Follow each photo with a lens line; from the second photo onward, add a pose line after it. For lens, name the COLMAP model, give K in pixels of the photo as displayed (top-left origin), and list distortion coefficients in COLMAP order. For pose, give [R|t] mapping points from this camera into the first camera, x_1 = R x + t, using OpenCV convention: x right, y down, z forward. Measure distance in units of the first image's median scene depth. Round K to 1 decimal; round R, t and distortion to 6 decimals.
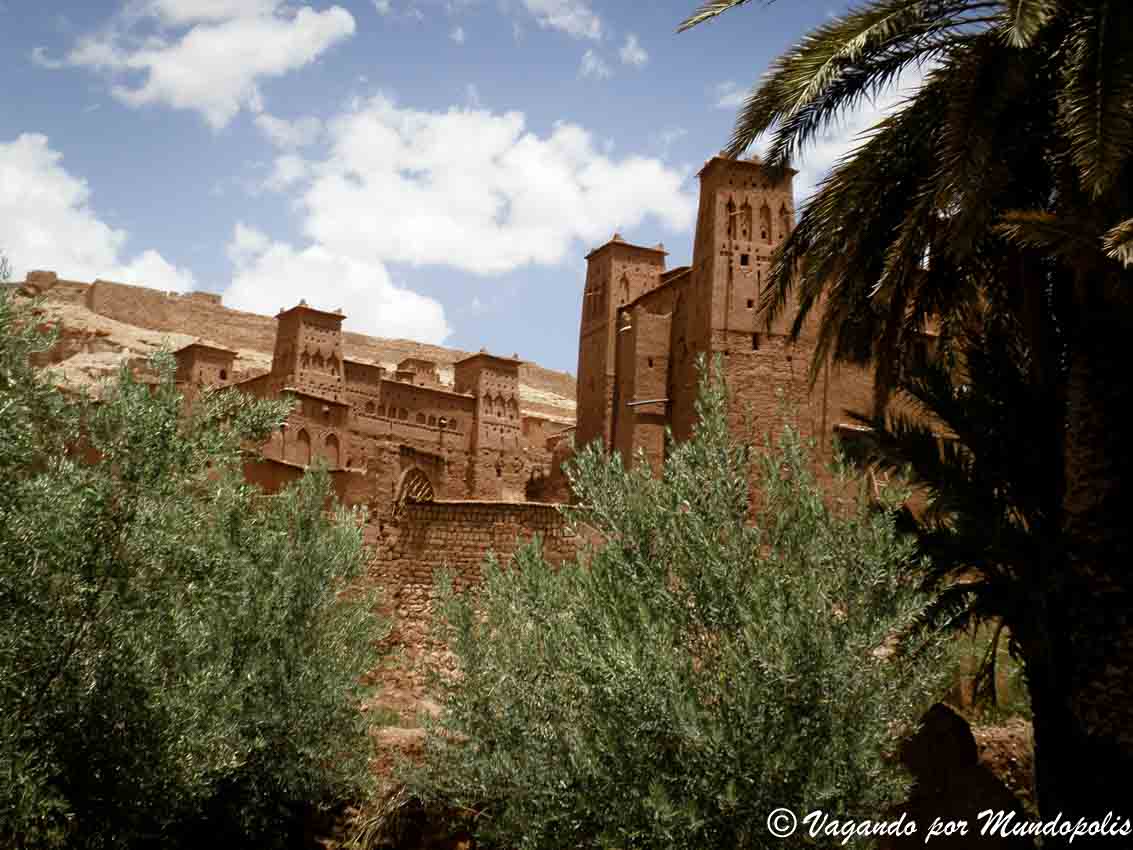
lens RADIAL K [[1439.6, 0, 566.5], [0, 1439.6, 425.0], [0, 0, 1]] dist [0.007524, 0.035097]
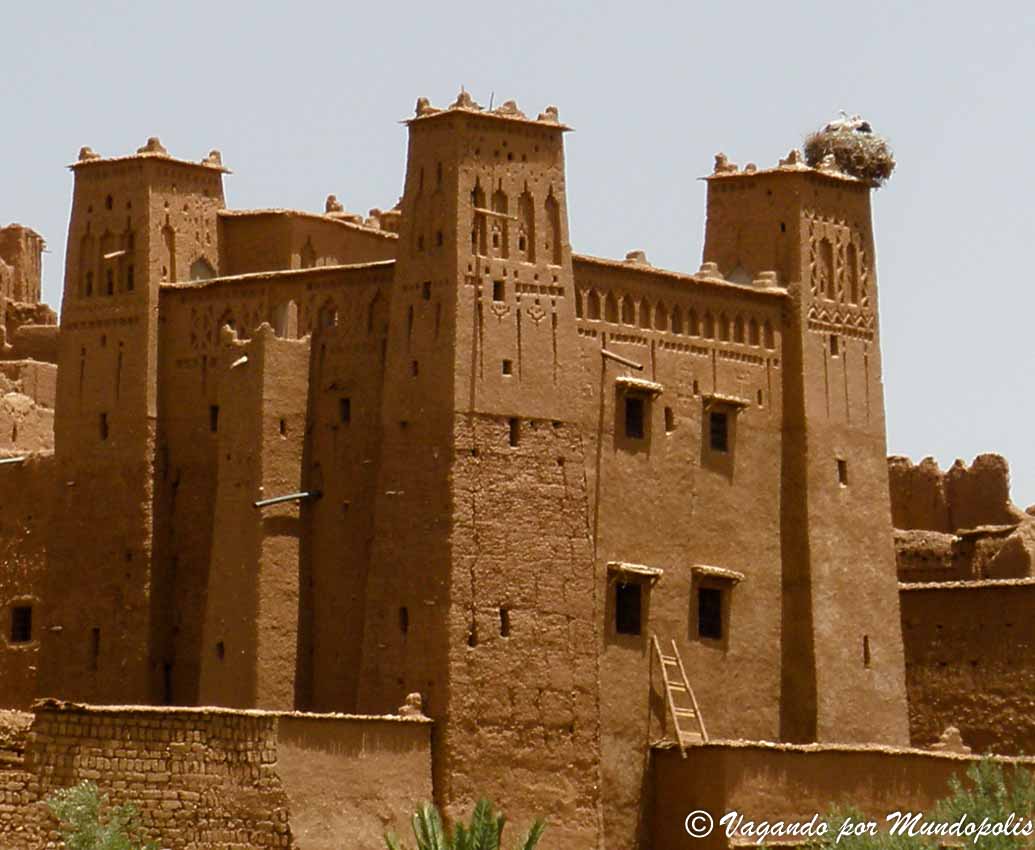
lens RADIAL K [[6140.1, 0, 517.2], [0, 6140.1, 425.3], [0, 0, 1]] dist [-0.197324, 15.787833]
pose [[0.906020, 0.029561, 0.422202, -0.891212], [-0.078438, 0.992005, 0.098866, -0.293970], [-0.415904, -0.122691, 0.901094, -1.236698]]
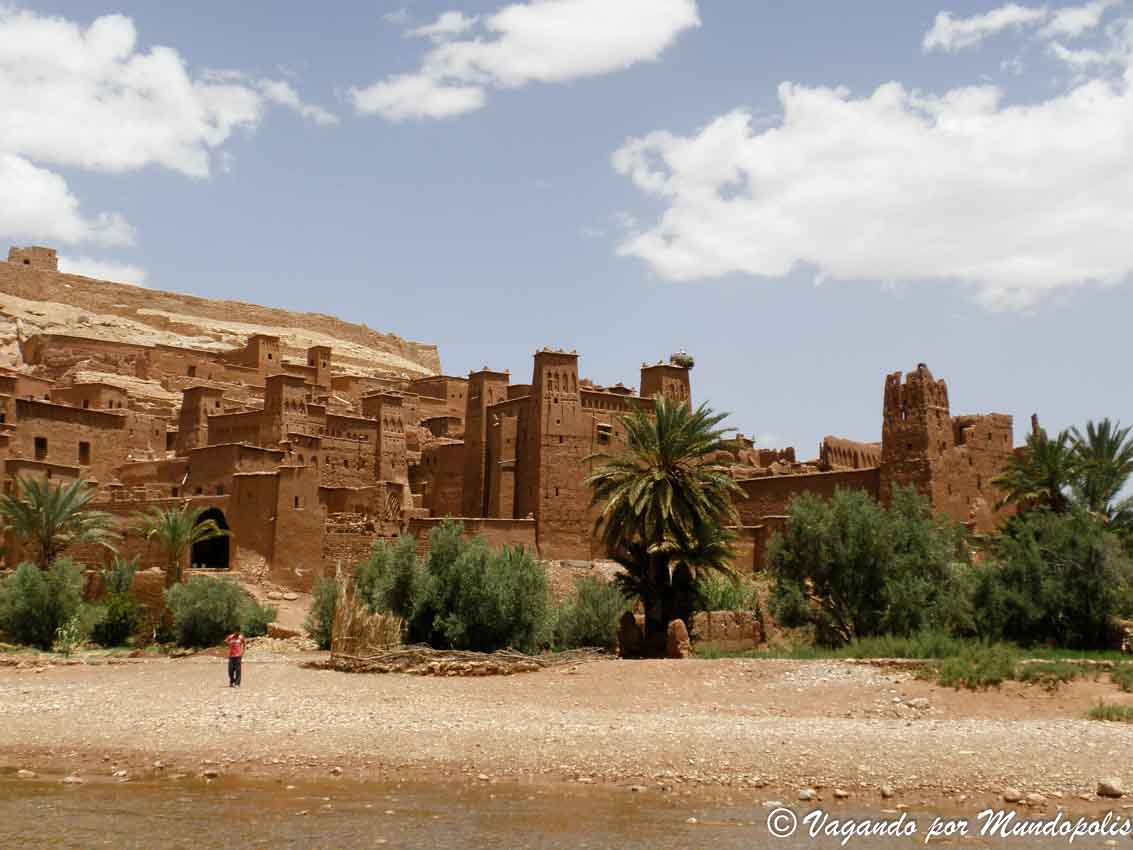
lens RADIAL K [[1412.4, 0, 569.0], [0, 1412.4, 470.3], [0, 0, 1]] dist [0.008790, 0.069327]
pose [[0.983227, -0.007459, 0.182231, -0.229773], [-0.012823, 0.993863, 0.109870, -0.229882], [-0.181932, -0.110364, 0.977098, -1.024239]]
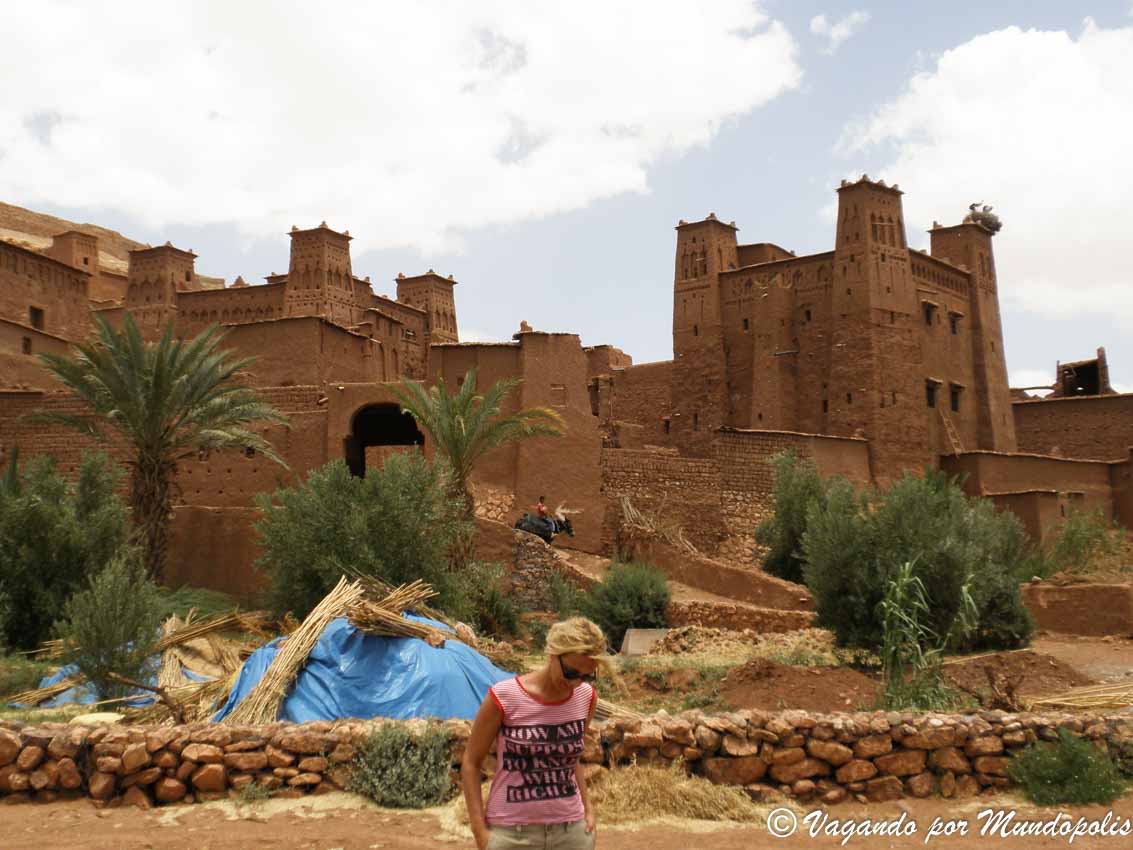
lens RADIAL K [[1439.6, 0, 566.5], [0, 1439.6, 425.0], [0, 0, 1]] dist [0.007524, 0.035097]
pose [[0.912306, 0.020495, 0.408996, -0.681727], [-0.058066, 0.995130, 0.079655, -0.043922], [-0.405372, -0.096418, 0.909053, -0.151901]]
